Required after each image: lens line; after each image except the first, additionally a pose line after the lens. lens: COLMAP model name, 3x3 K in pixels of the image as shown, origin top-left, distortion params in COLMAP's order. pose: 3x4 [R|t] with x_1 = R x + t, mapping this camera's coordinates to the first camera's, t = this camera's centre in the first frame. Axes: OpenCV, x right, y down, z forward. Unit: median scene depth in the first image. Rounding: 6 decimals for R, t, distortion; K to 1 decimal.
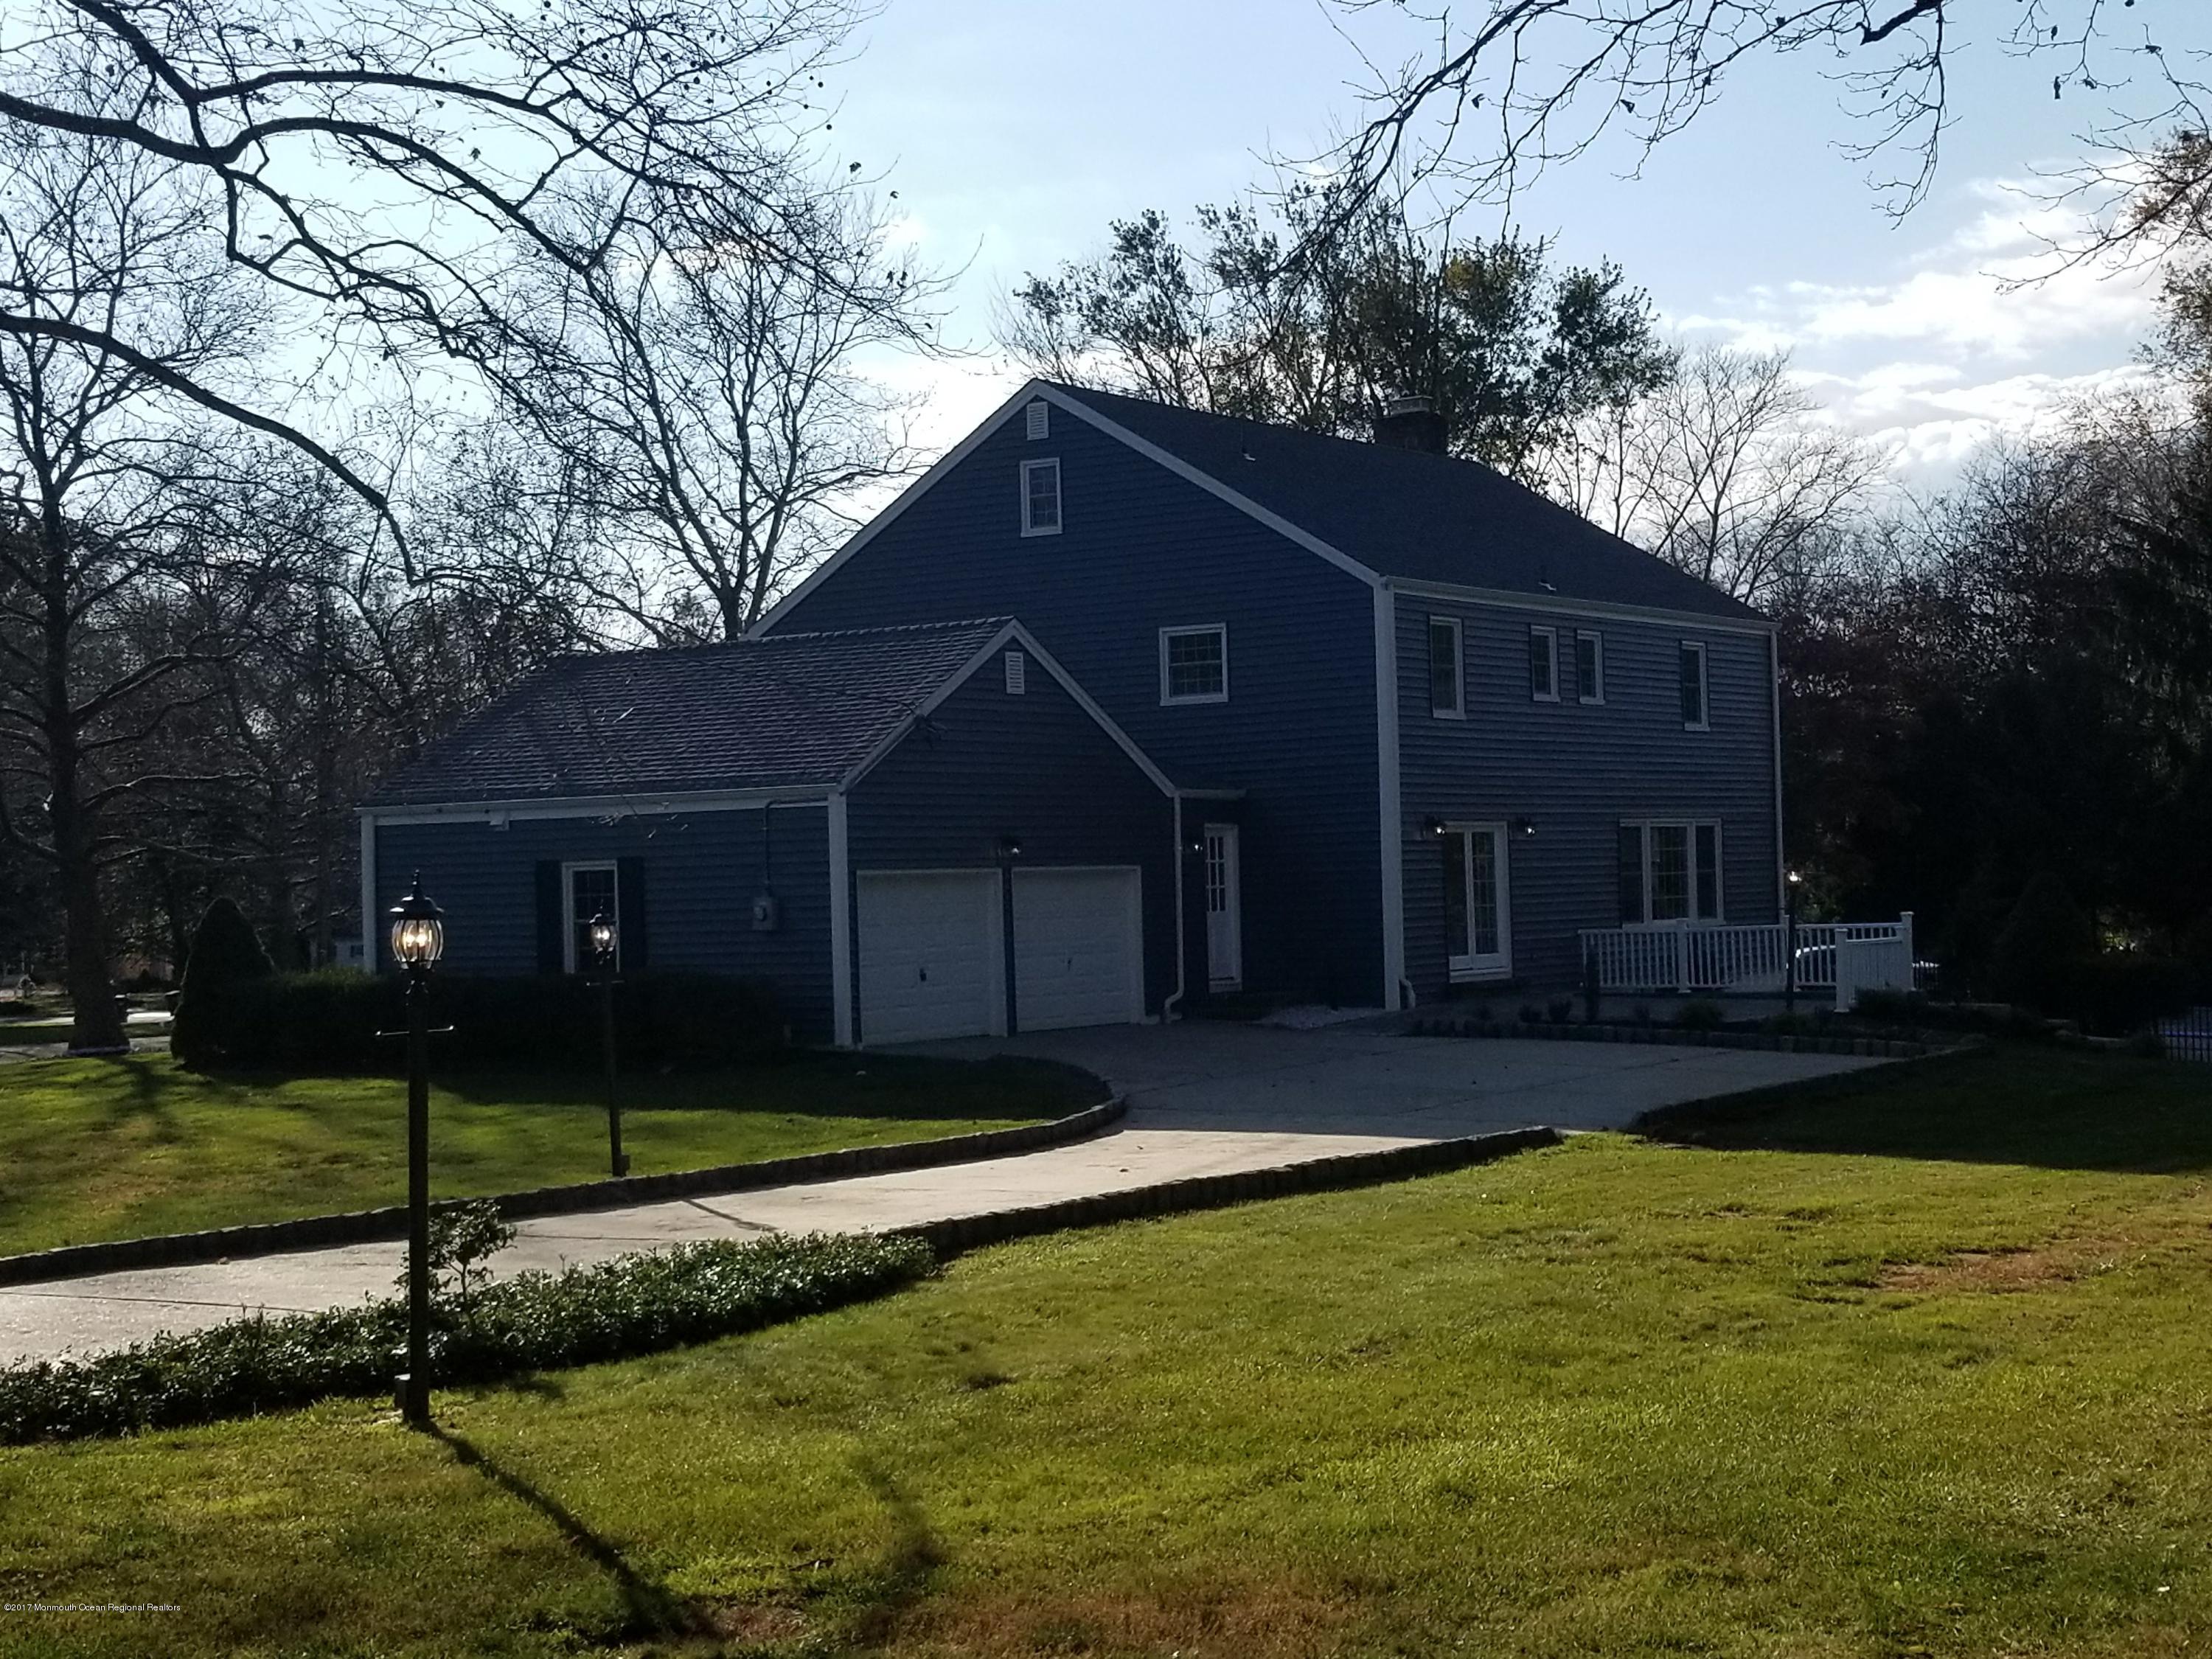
lens RADIAL K [[3311.5, 0, 1106.7], [0, 3311.5, 838.4], [0, 0, 1]] dist [0.095947, 0.000000]
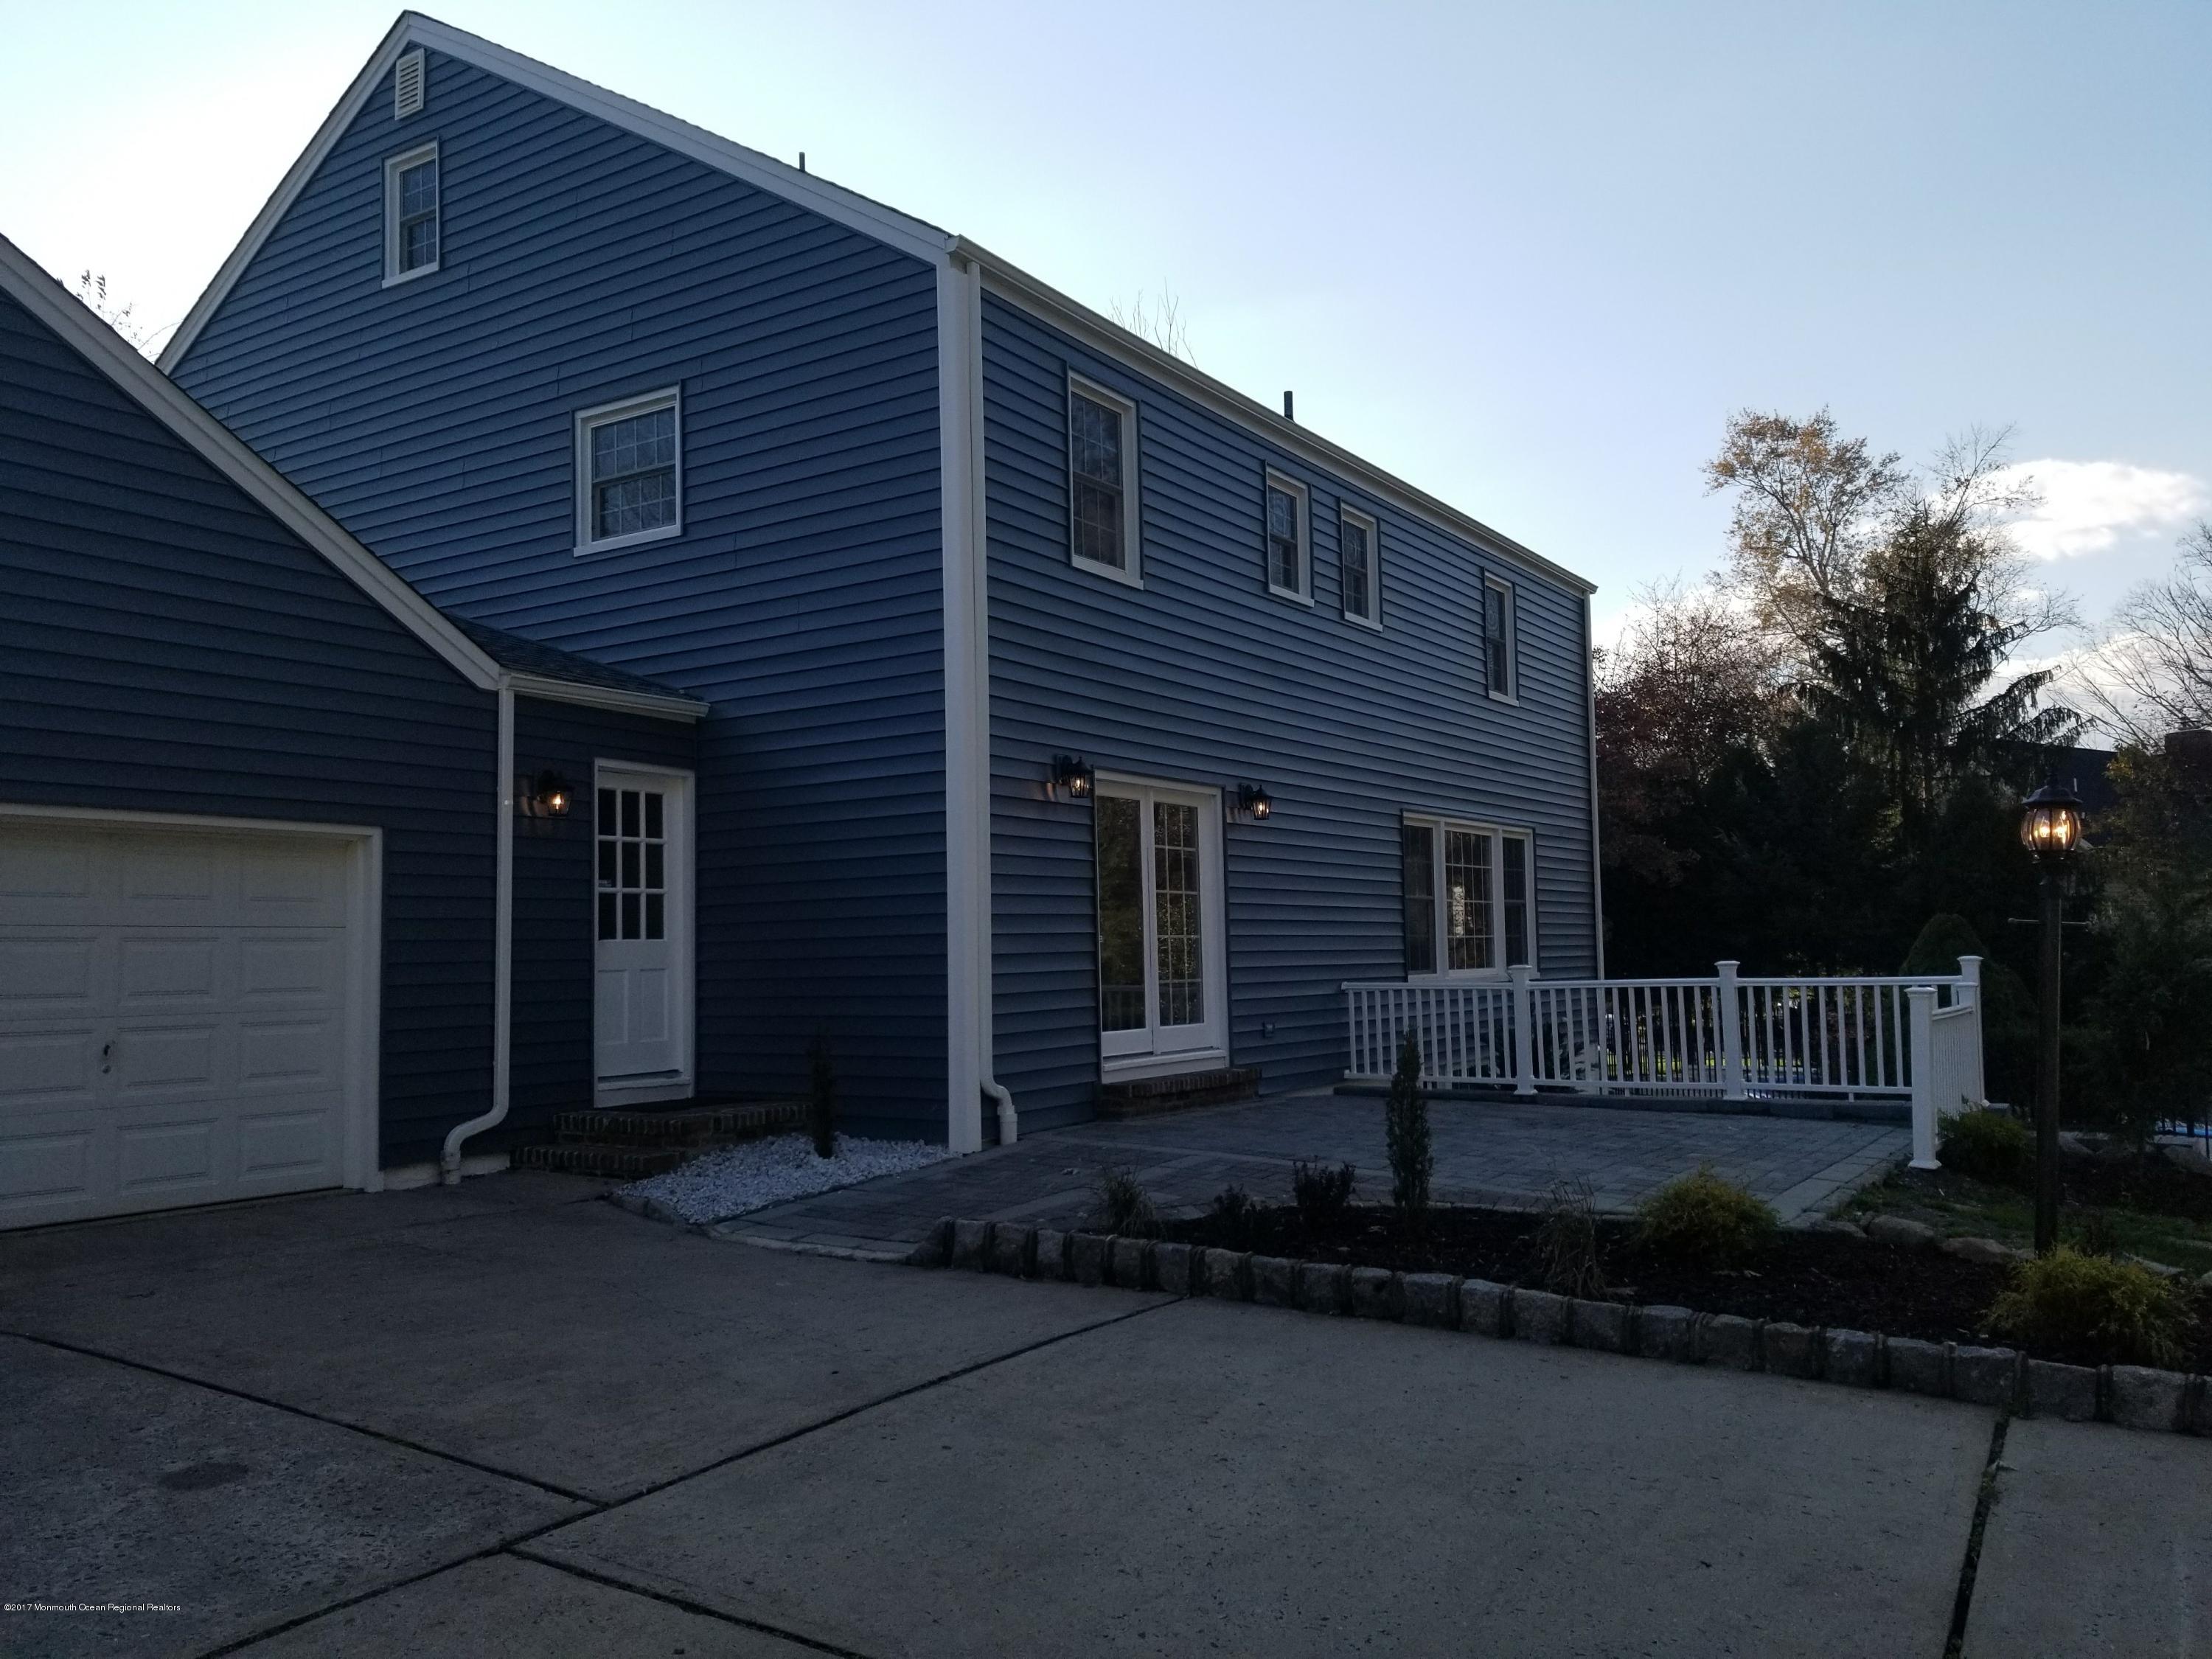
lens RADIAL K [[1721.9, 0, 1105.5], [0, 1721.9, 858.7], [0, 0, 1]] dist [0.065033, -0.113647]
pose [[0.999676, 0.011125, 0.022909, 0.098233], [-0.010112, 0.998986, -0.043864, 0.020487], [-0.023374, 0.043619, 0.998775, 0.736109]]
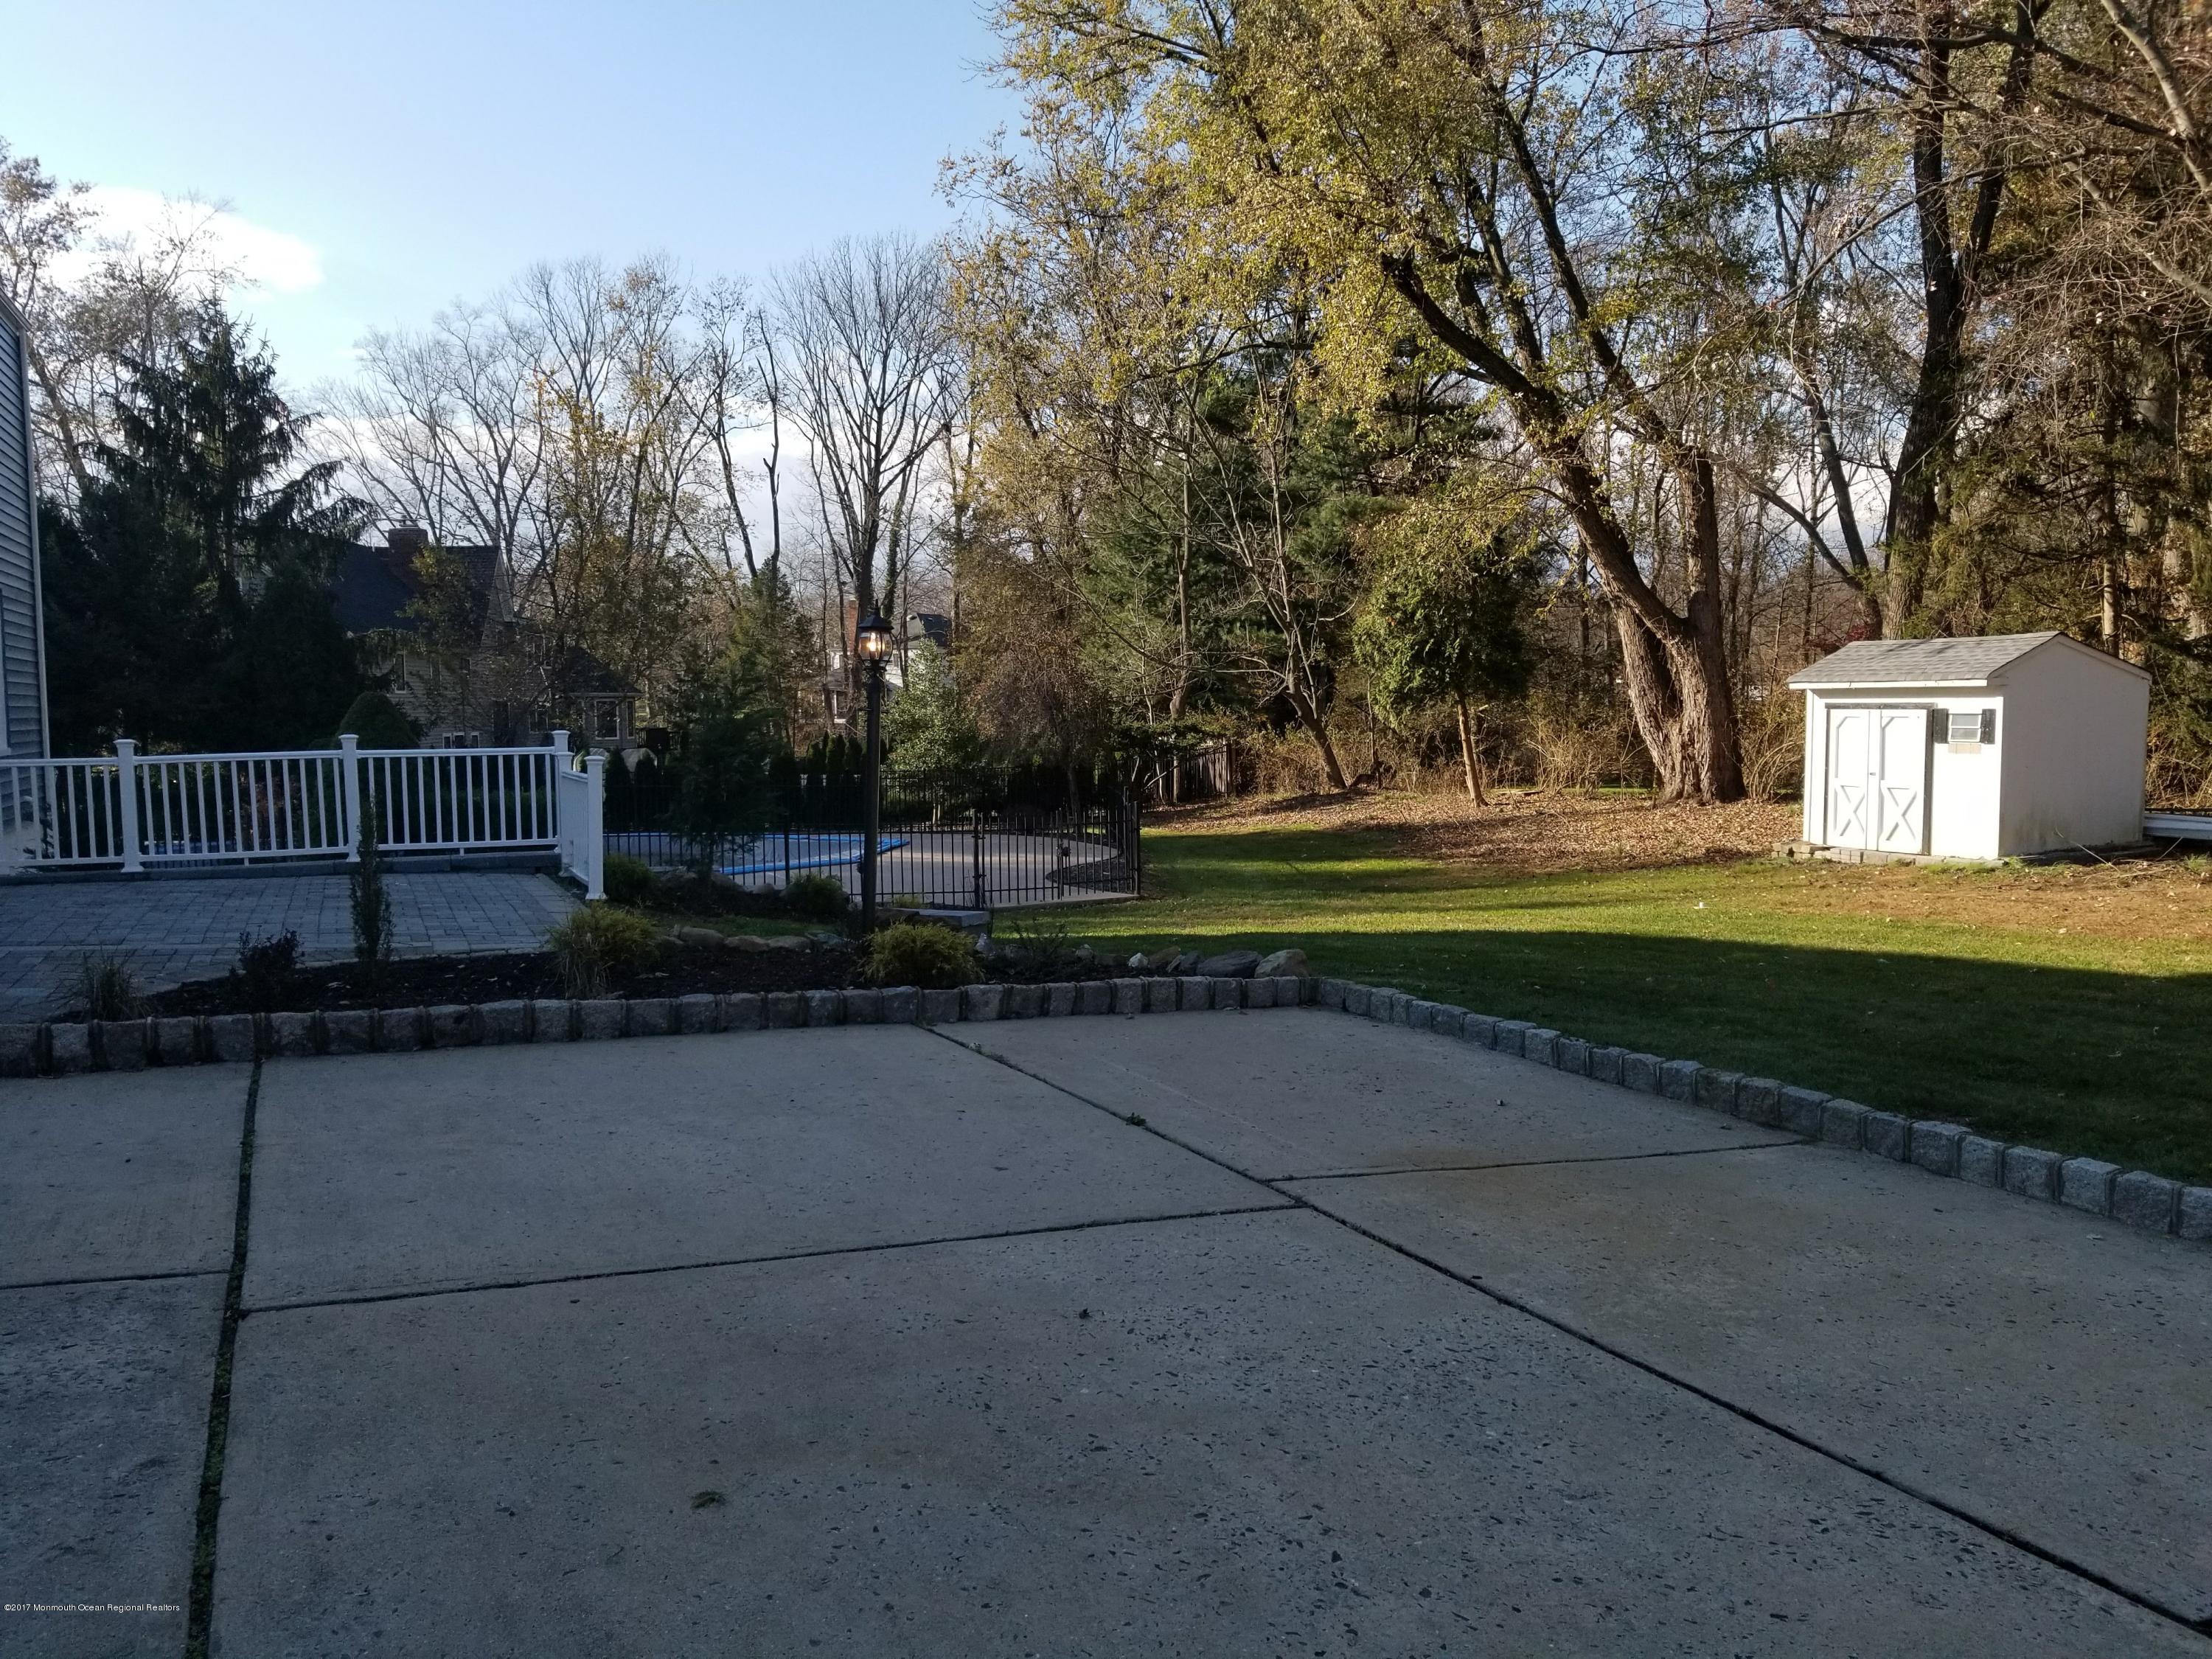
lens RADIAL K [[1721.9, 0, 1084.6], [0, 1721.9, 838.9], [0, 0, 1]] dist [0.065033, -0.113647]
pose [[0.536663, -0.042067, 0.842748, 0.012169], [-0.017215, 0.998003, 0.060780, 0.021308], [-0.843621, -0.047126, 0.534867, 0.743132]]
